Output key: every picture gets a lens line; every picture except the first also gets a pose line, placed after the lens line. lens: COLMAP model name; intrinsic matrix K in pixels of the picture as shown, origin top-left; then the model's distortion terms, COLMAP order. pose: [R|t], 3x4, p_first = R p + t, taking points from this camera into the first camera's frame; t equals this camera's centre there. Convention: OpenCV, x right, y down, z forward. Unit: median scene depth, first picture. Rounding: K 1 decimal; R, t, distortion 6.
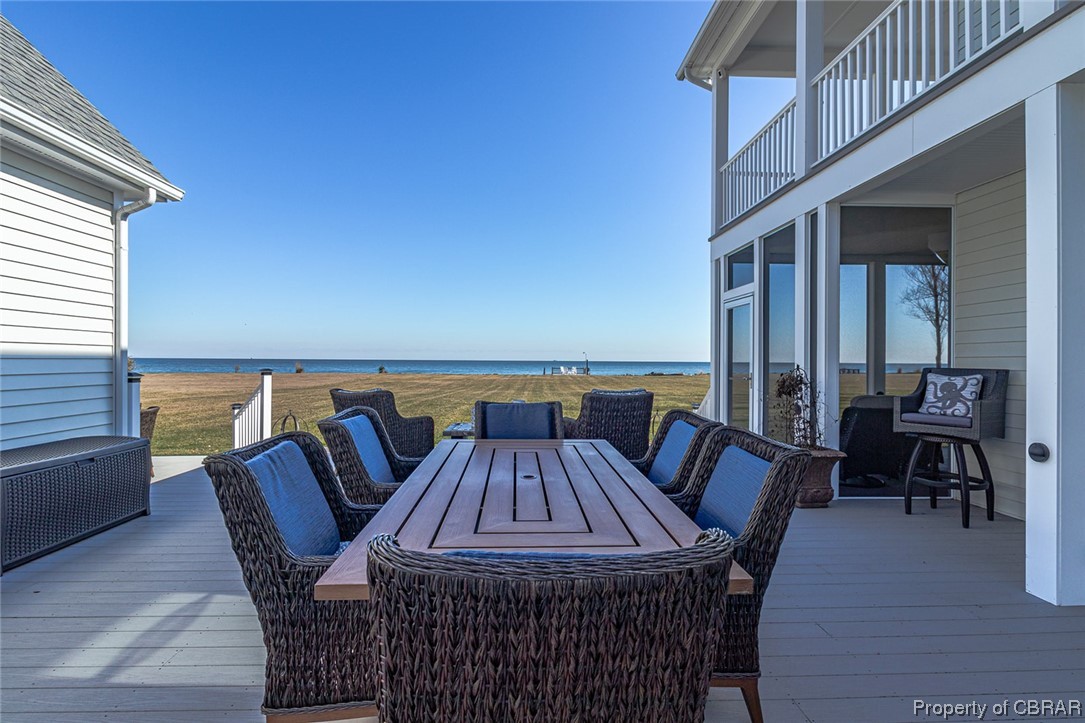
lens RADIAL K [[539.5, 0, 542.1], [0, 539.5, 361.4], [0, 0, 1]] dist [-0.000087, -0.000136]
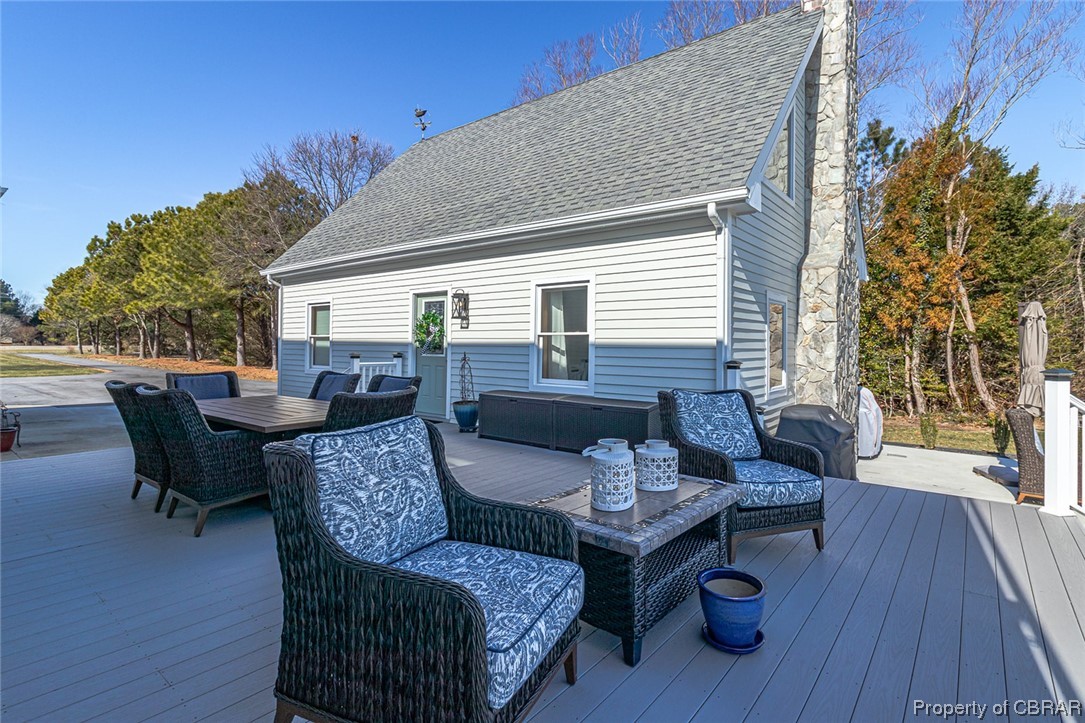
lens RADIAL K [[539.5, 0, 548.9], [0, 539.5, 357.9], [0, 0, 1]] dist [-0.000087, -0.000136]
pose [[-0.652535, -0.004745, -0.757744, 0.396181], [-0.020430, 0.999727, 0.011332, 0.010193], [0.757483, 0.022875, -0.652454, 1.510135]]
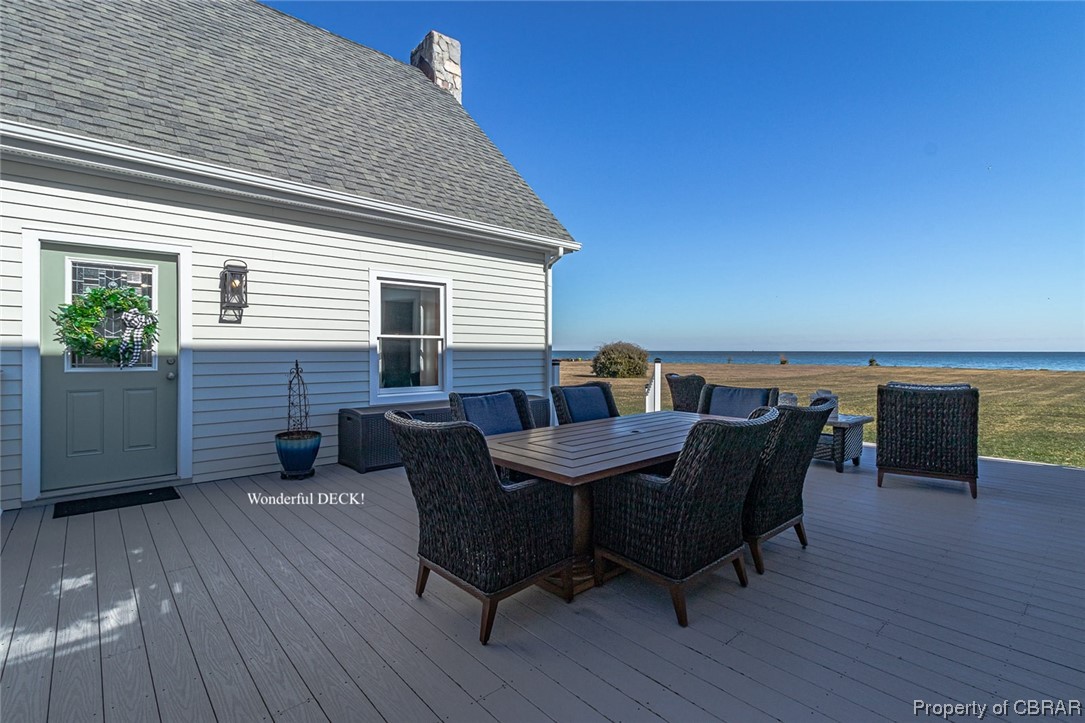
lens RADIAL K [[515.2, 0, 542.3], [0, 515.2, 354.1], [0, 0, 1]] dist [0.000396, 0.000037]
pose [[0.630214, 0.000354, -0.776421, 0.456978], [0.000577, 0.999999, 0.000924, 0.002831], [0.776421, -0.001031, 0.630214, -0.029330]]
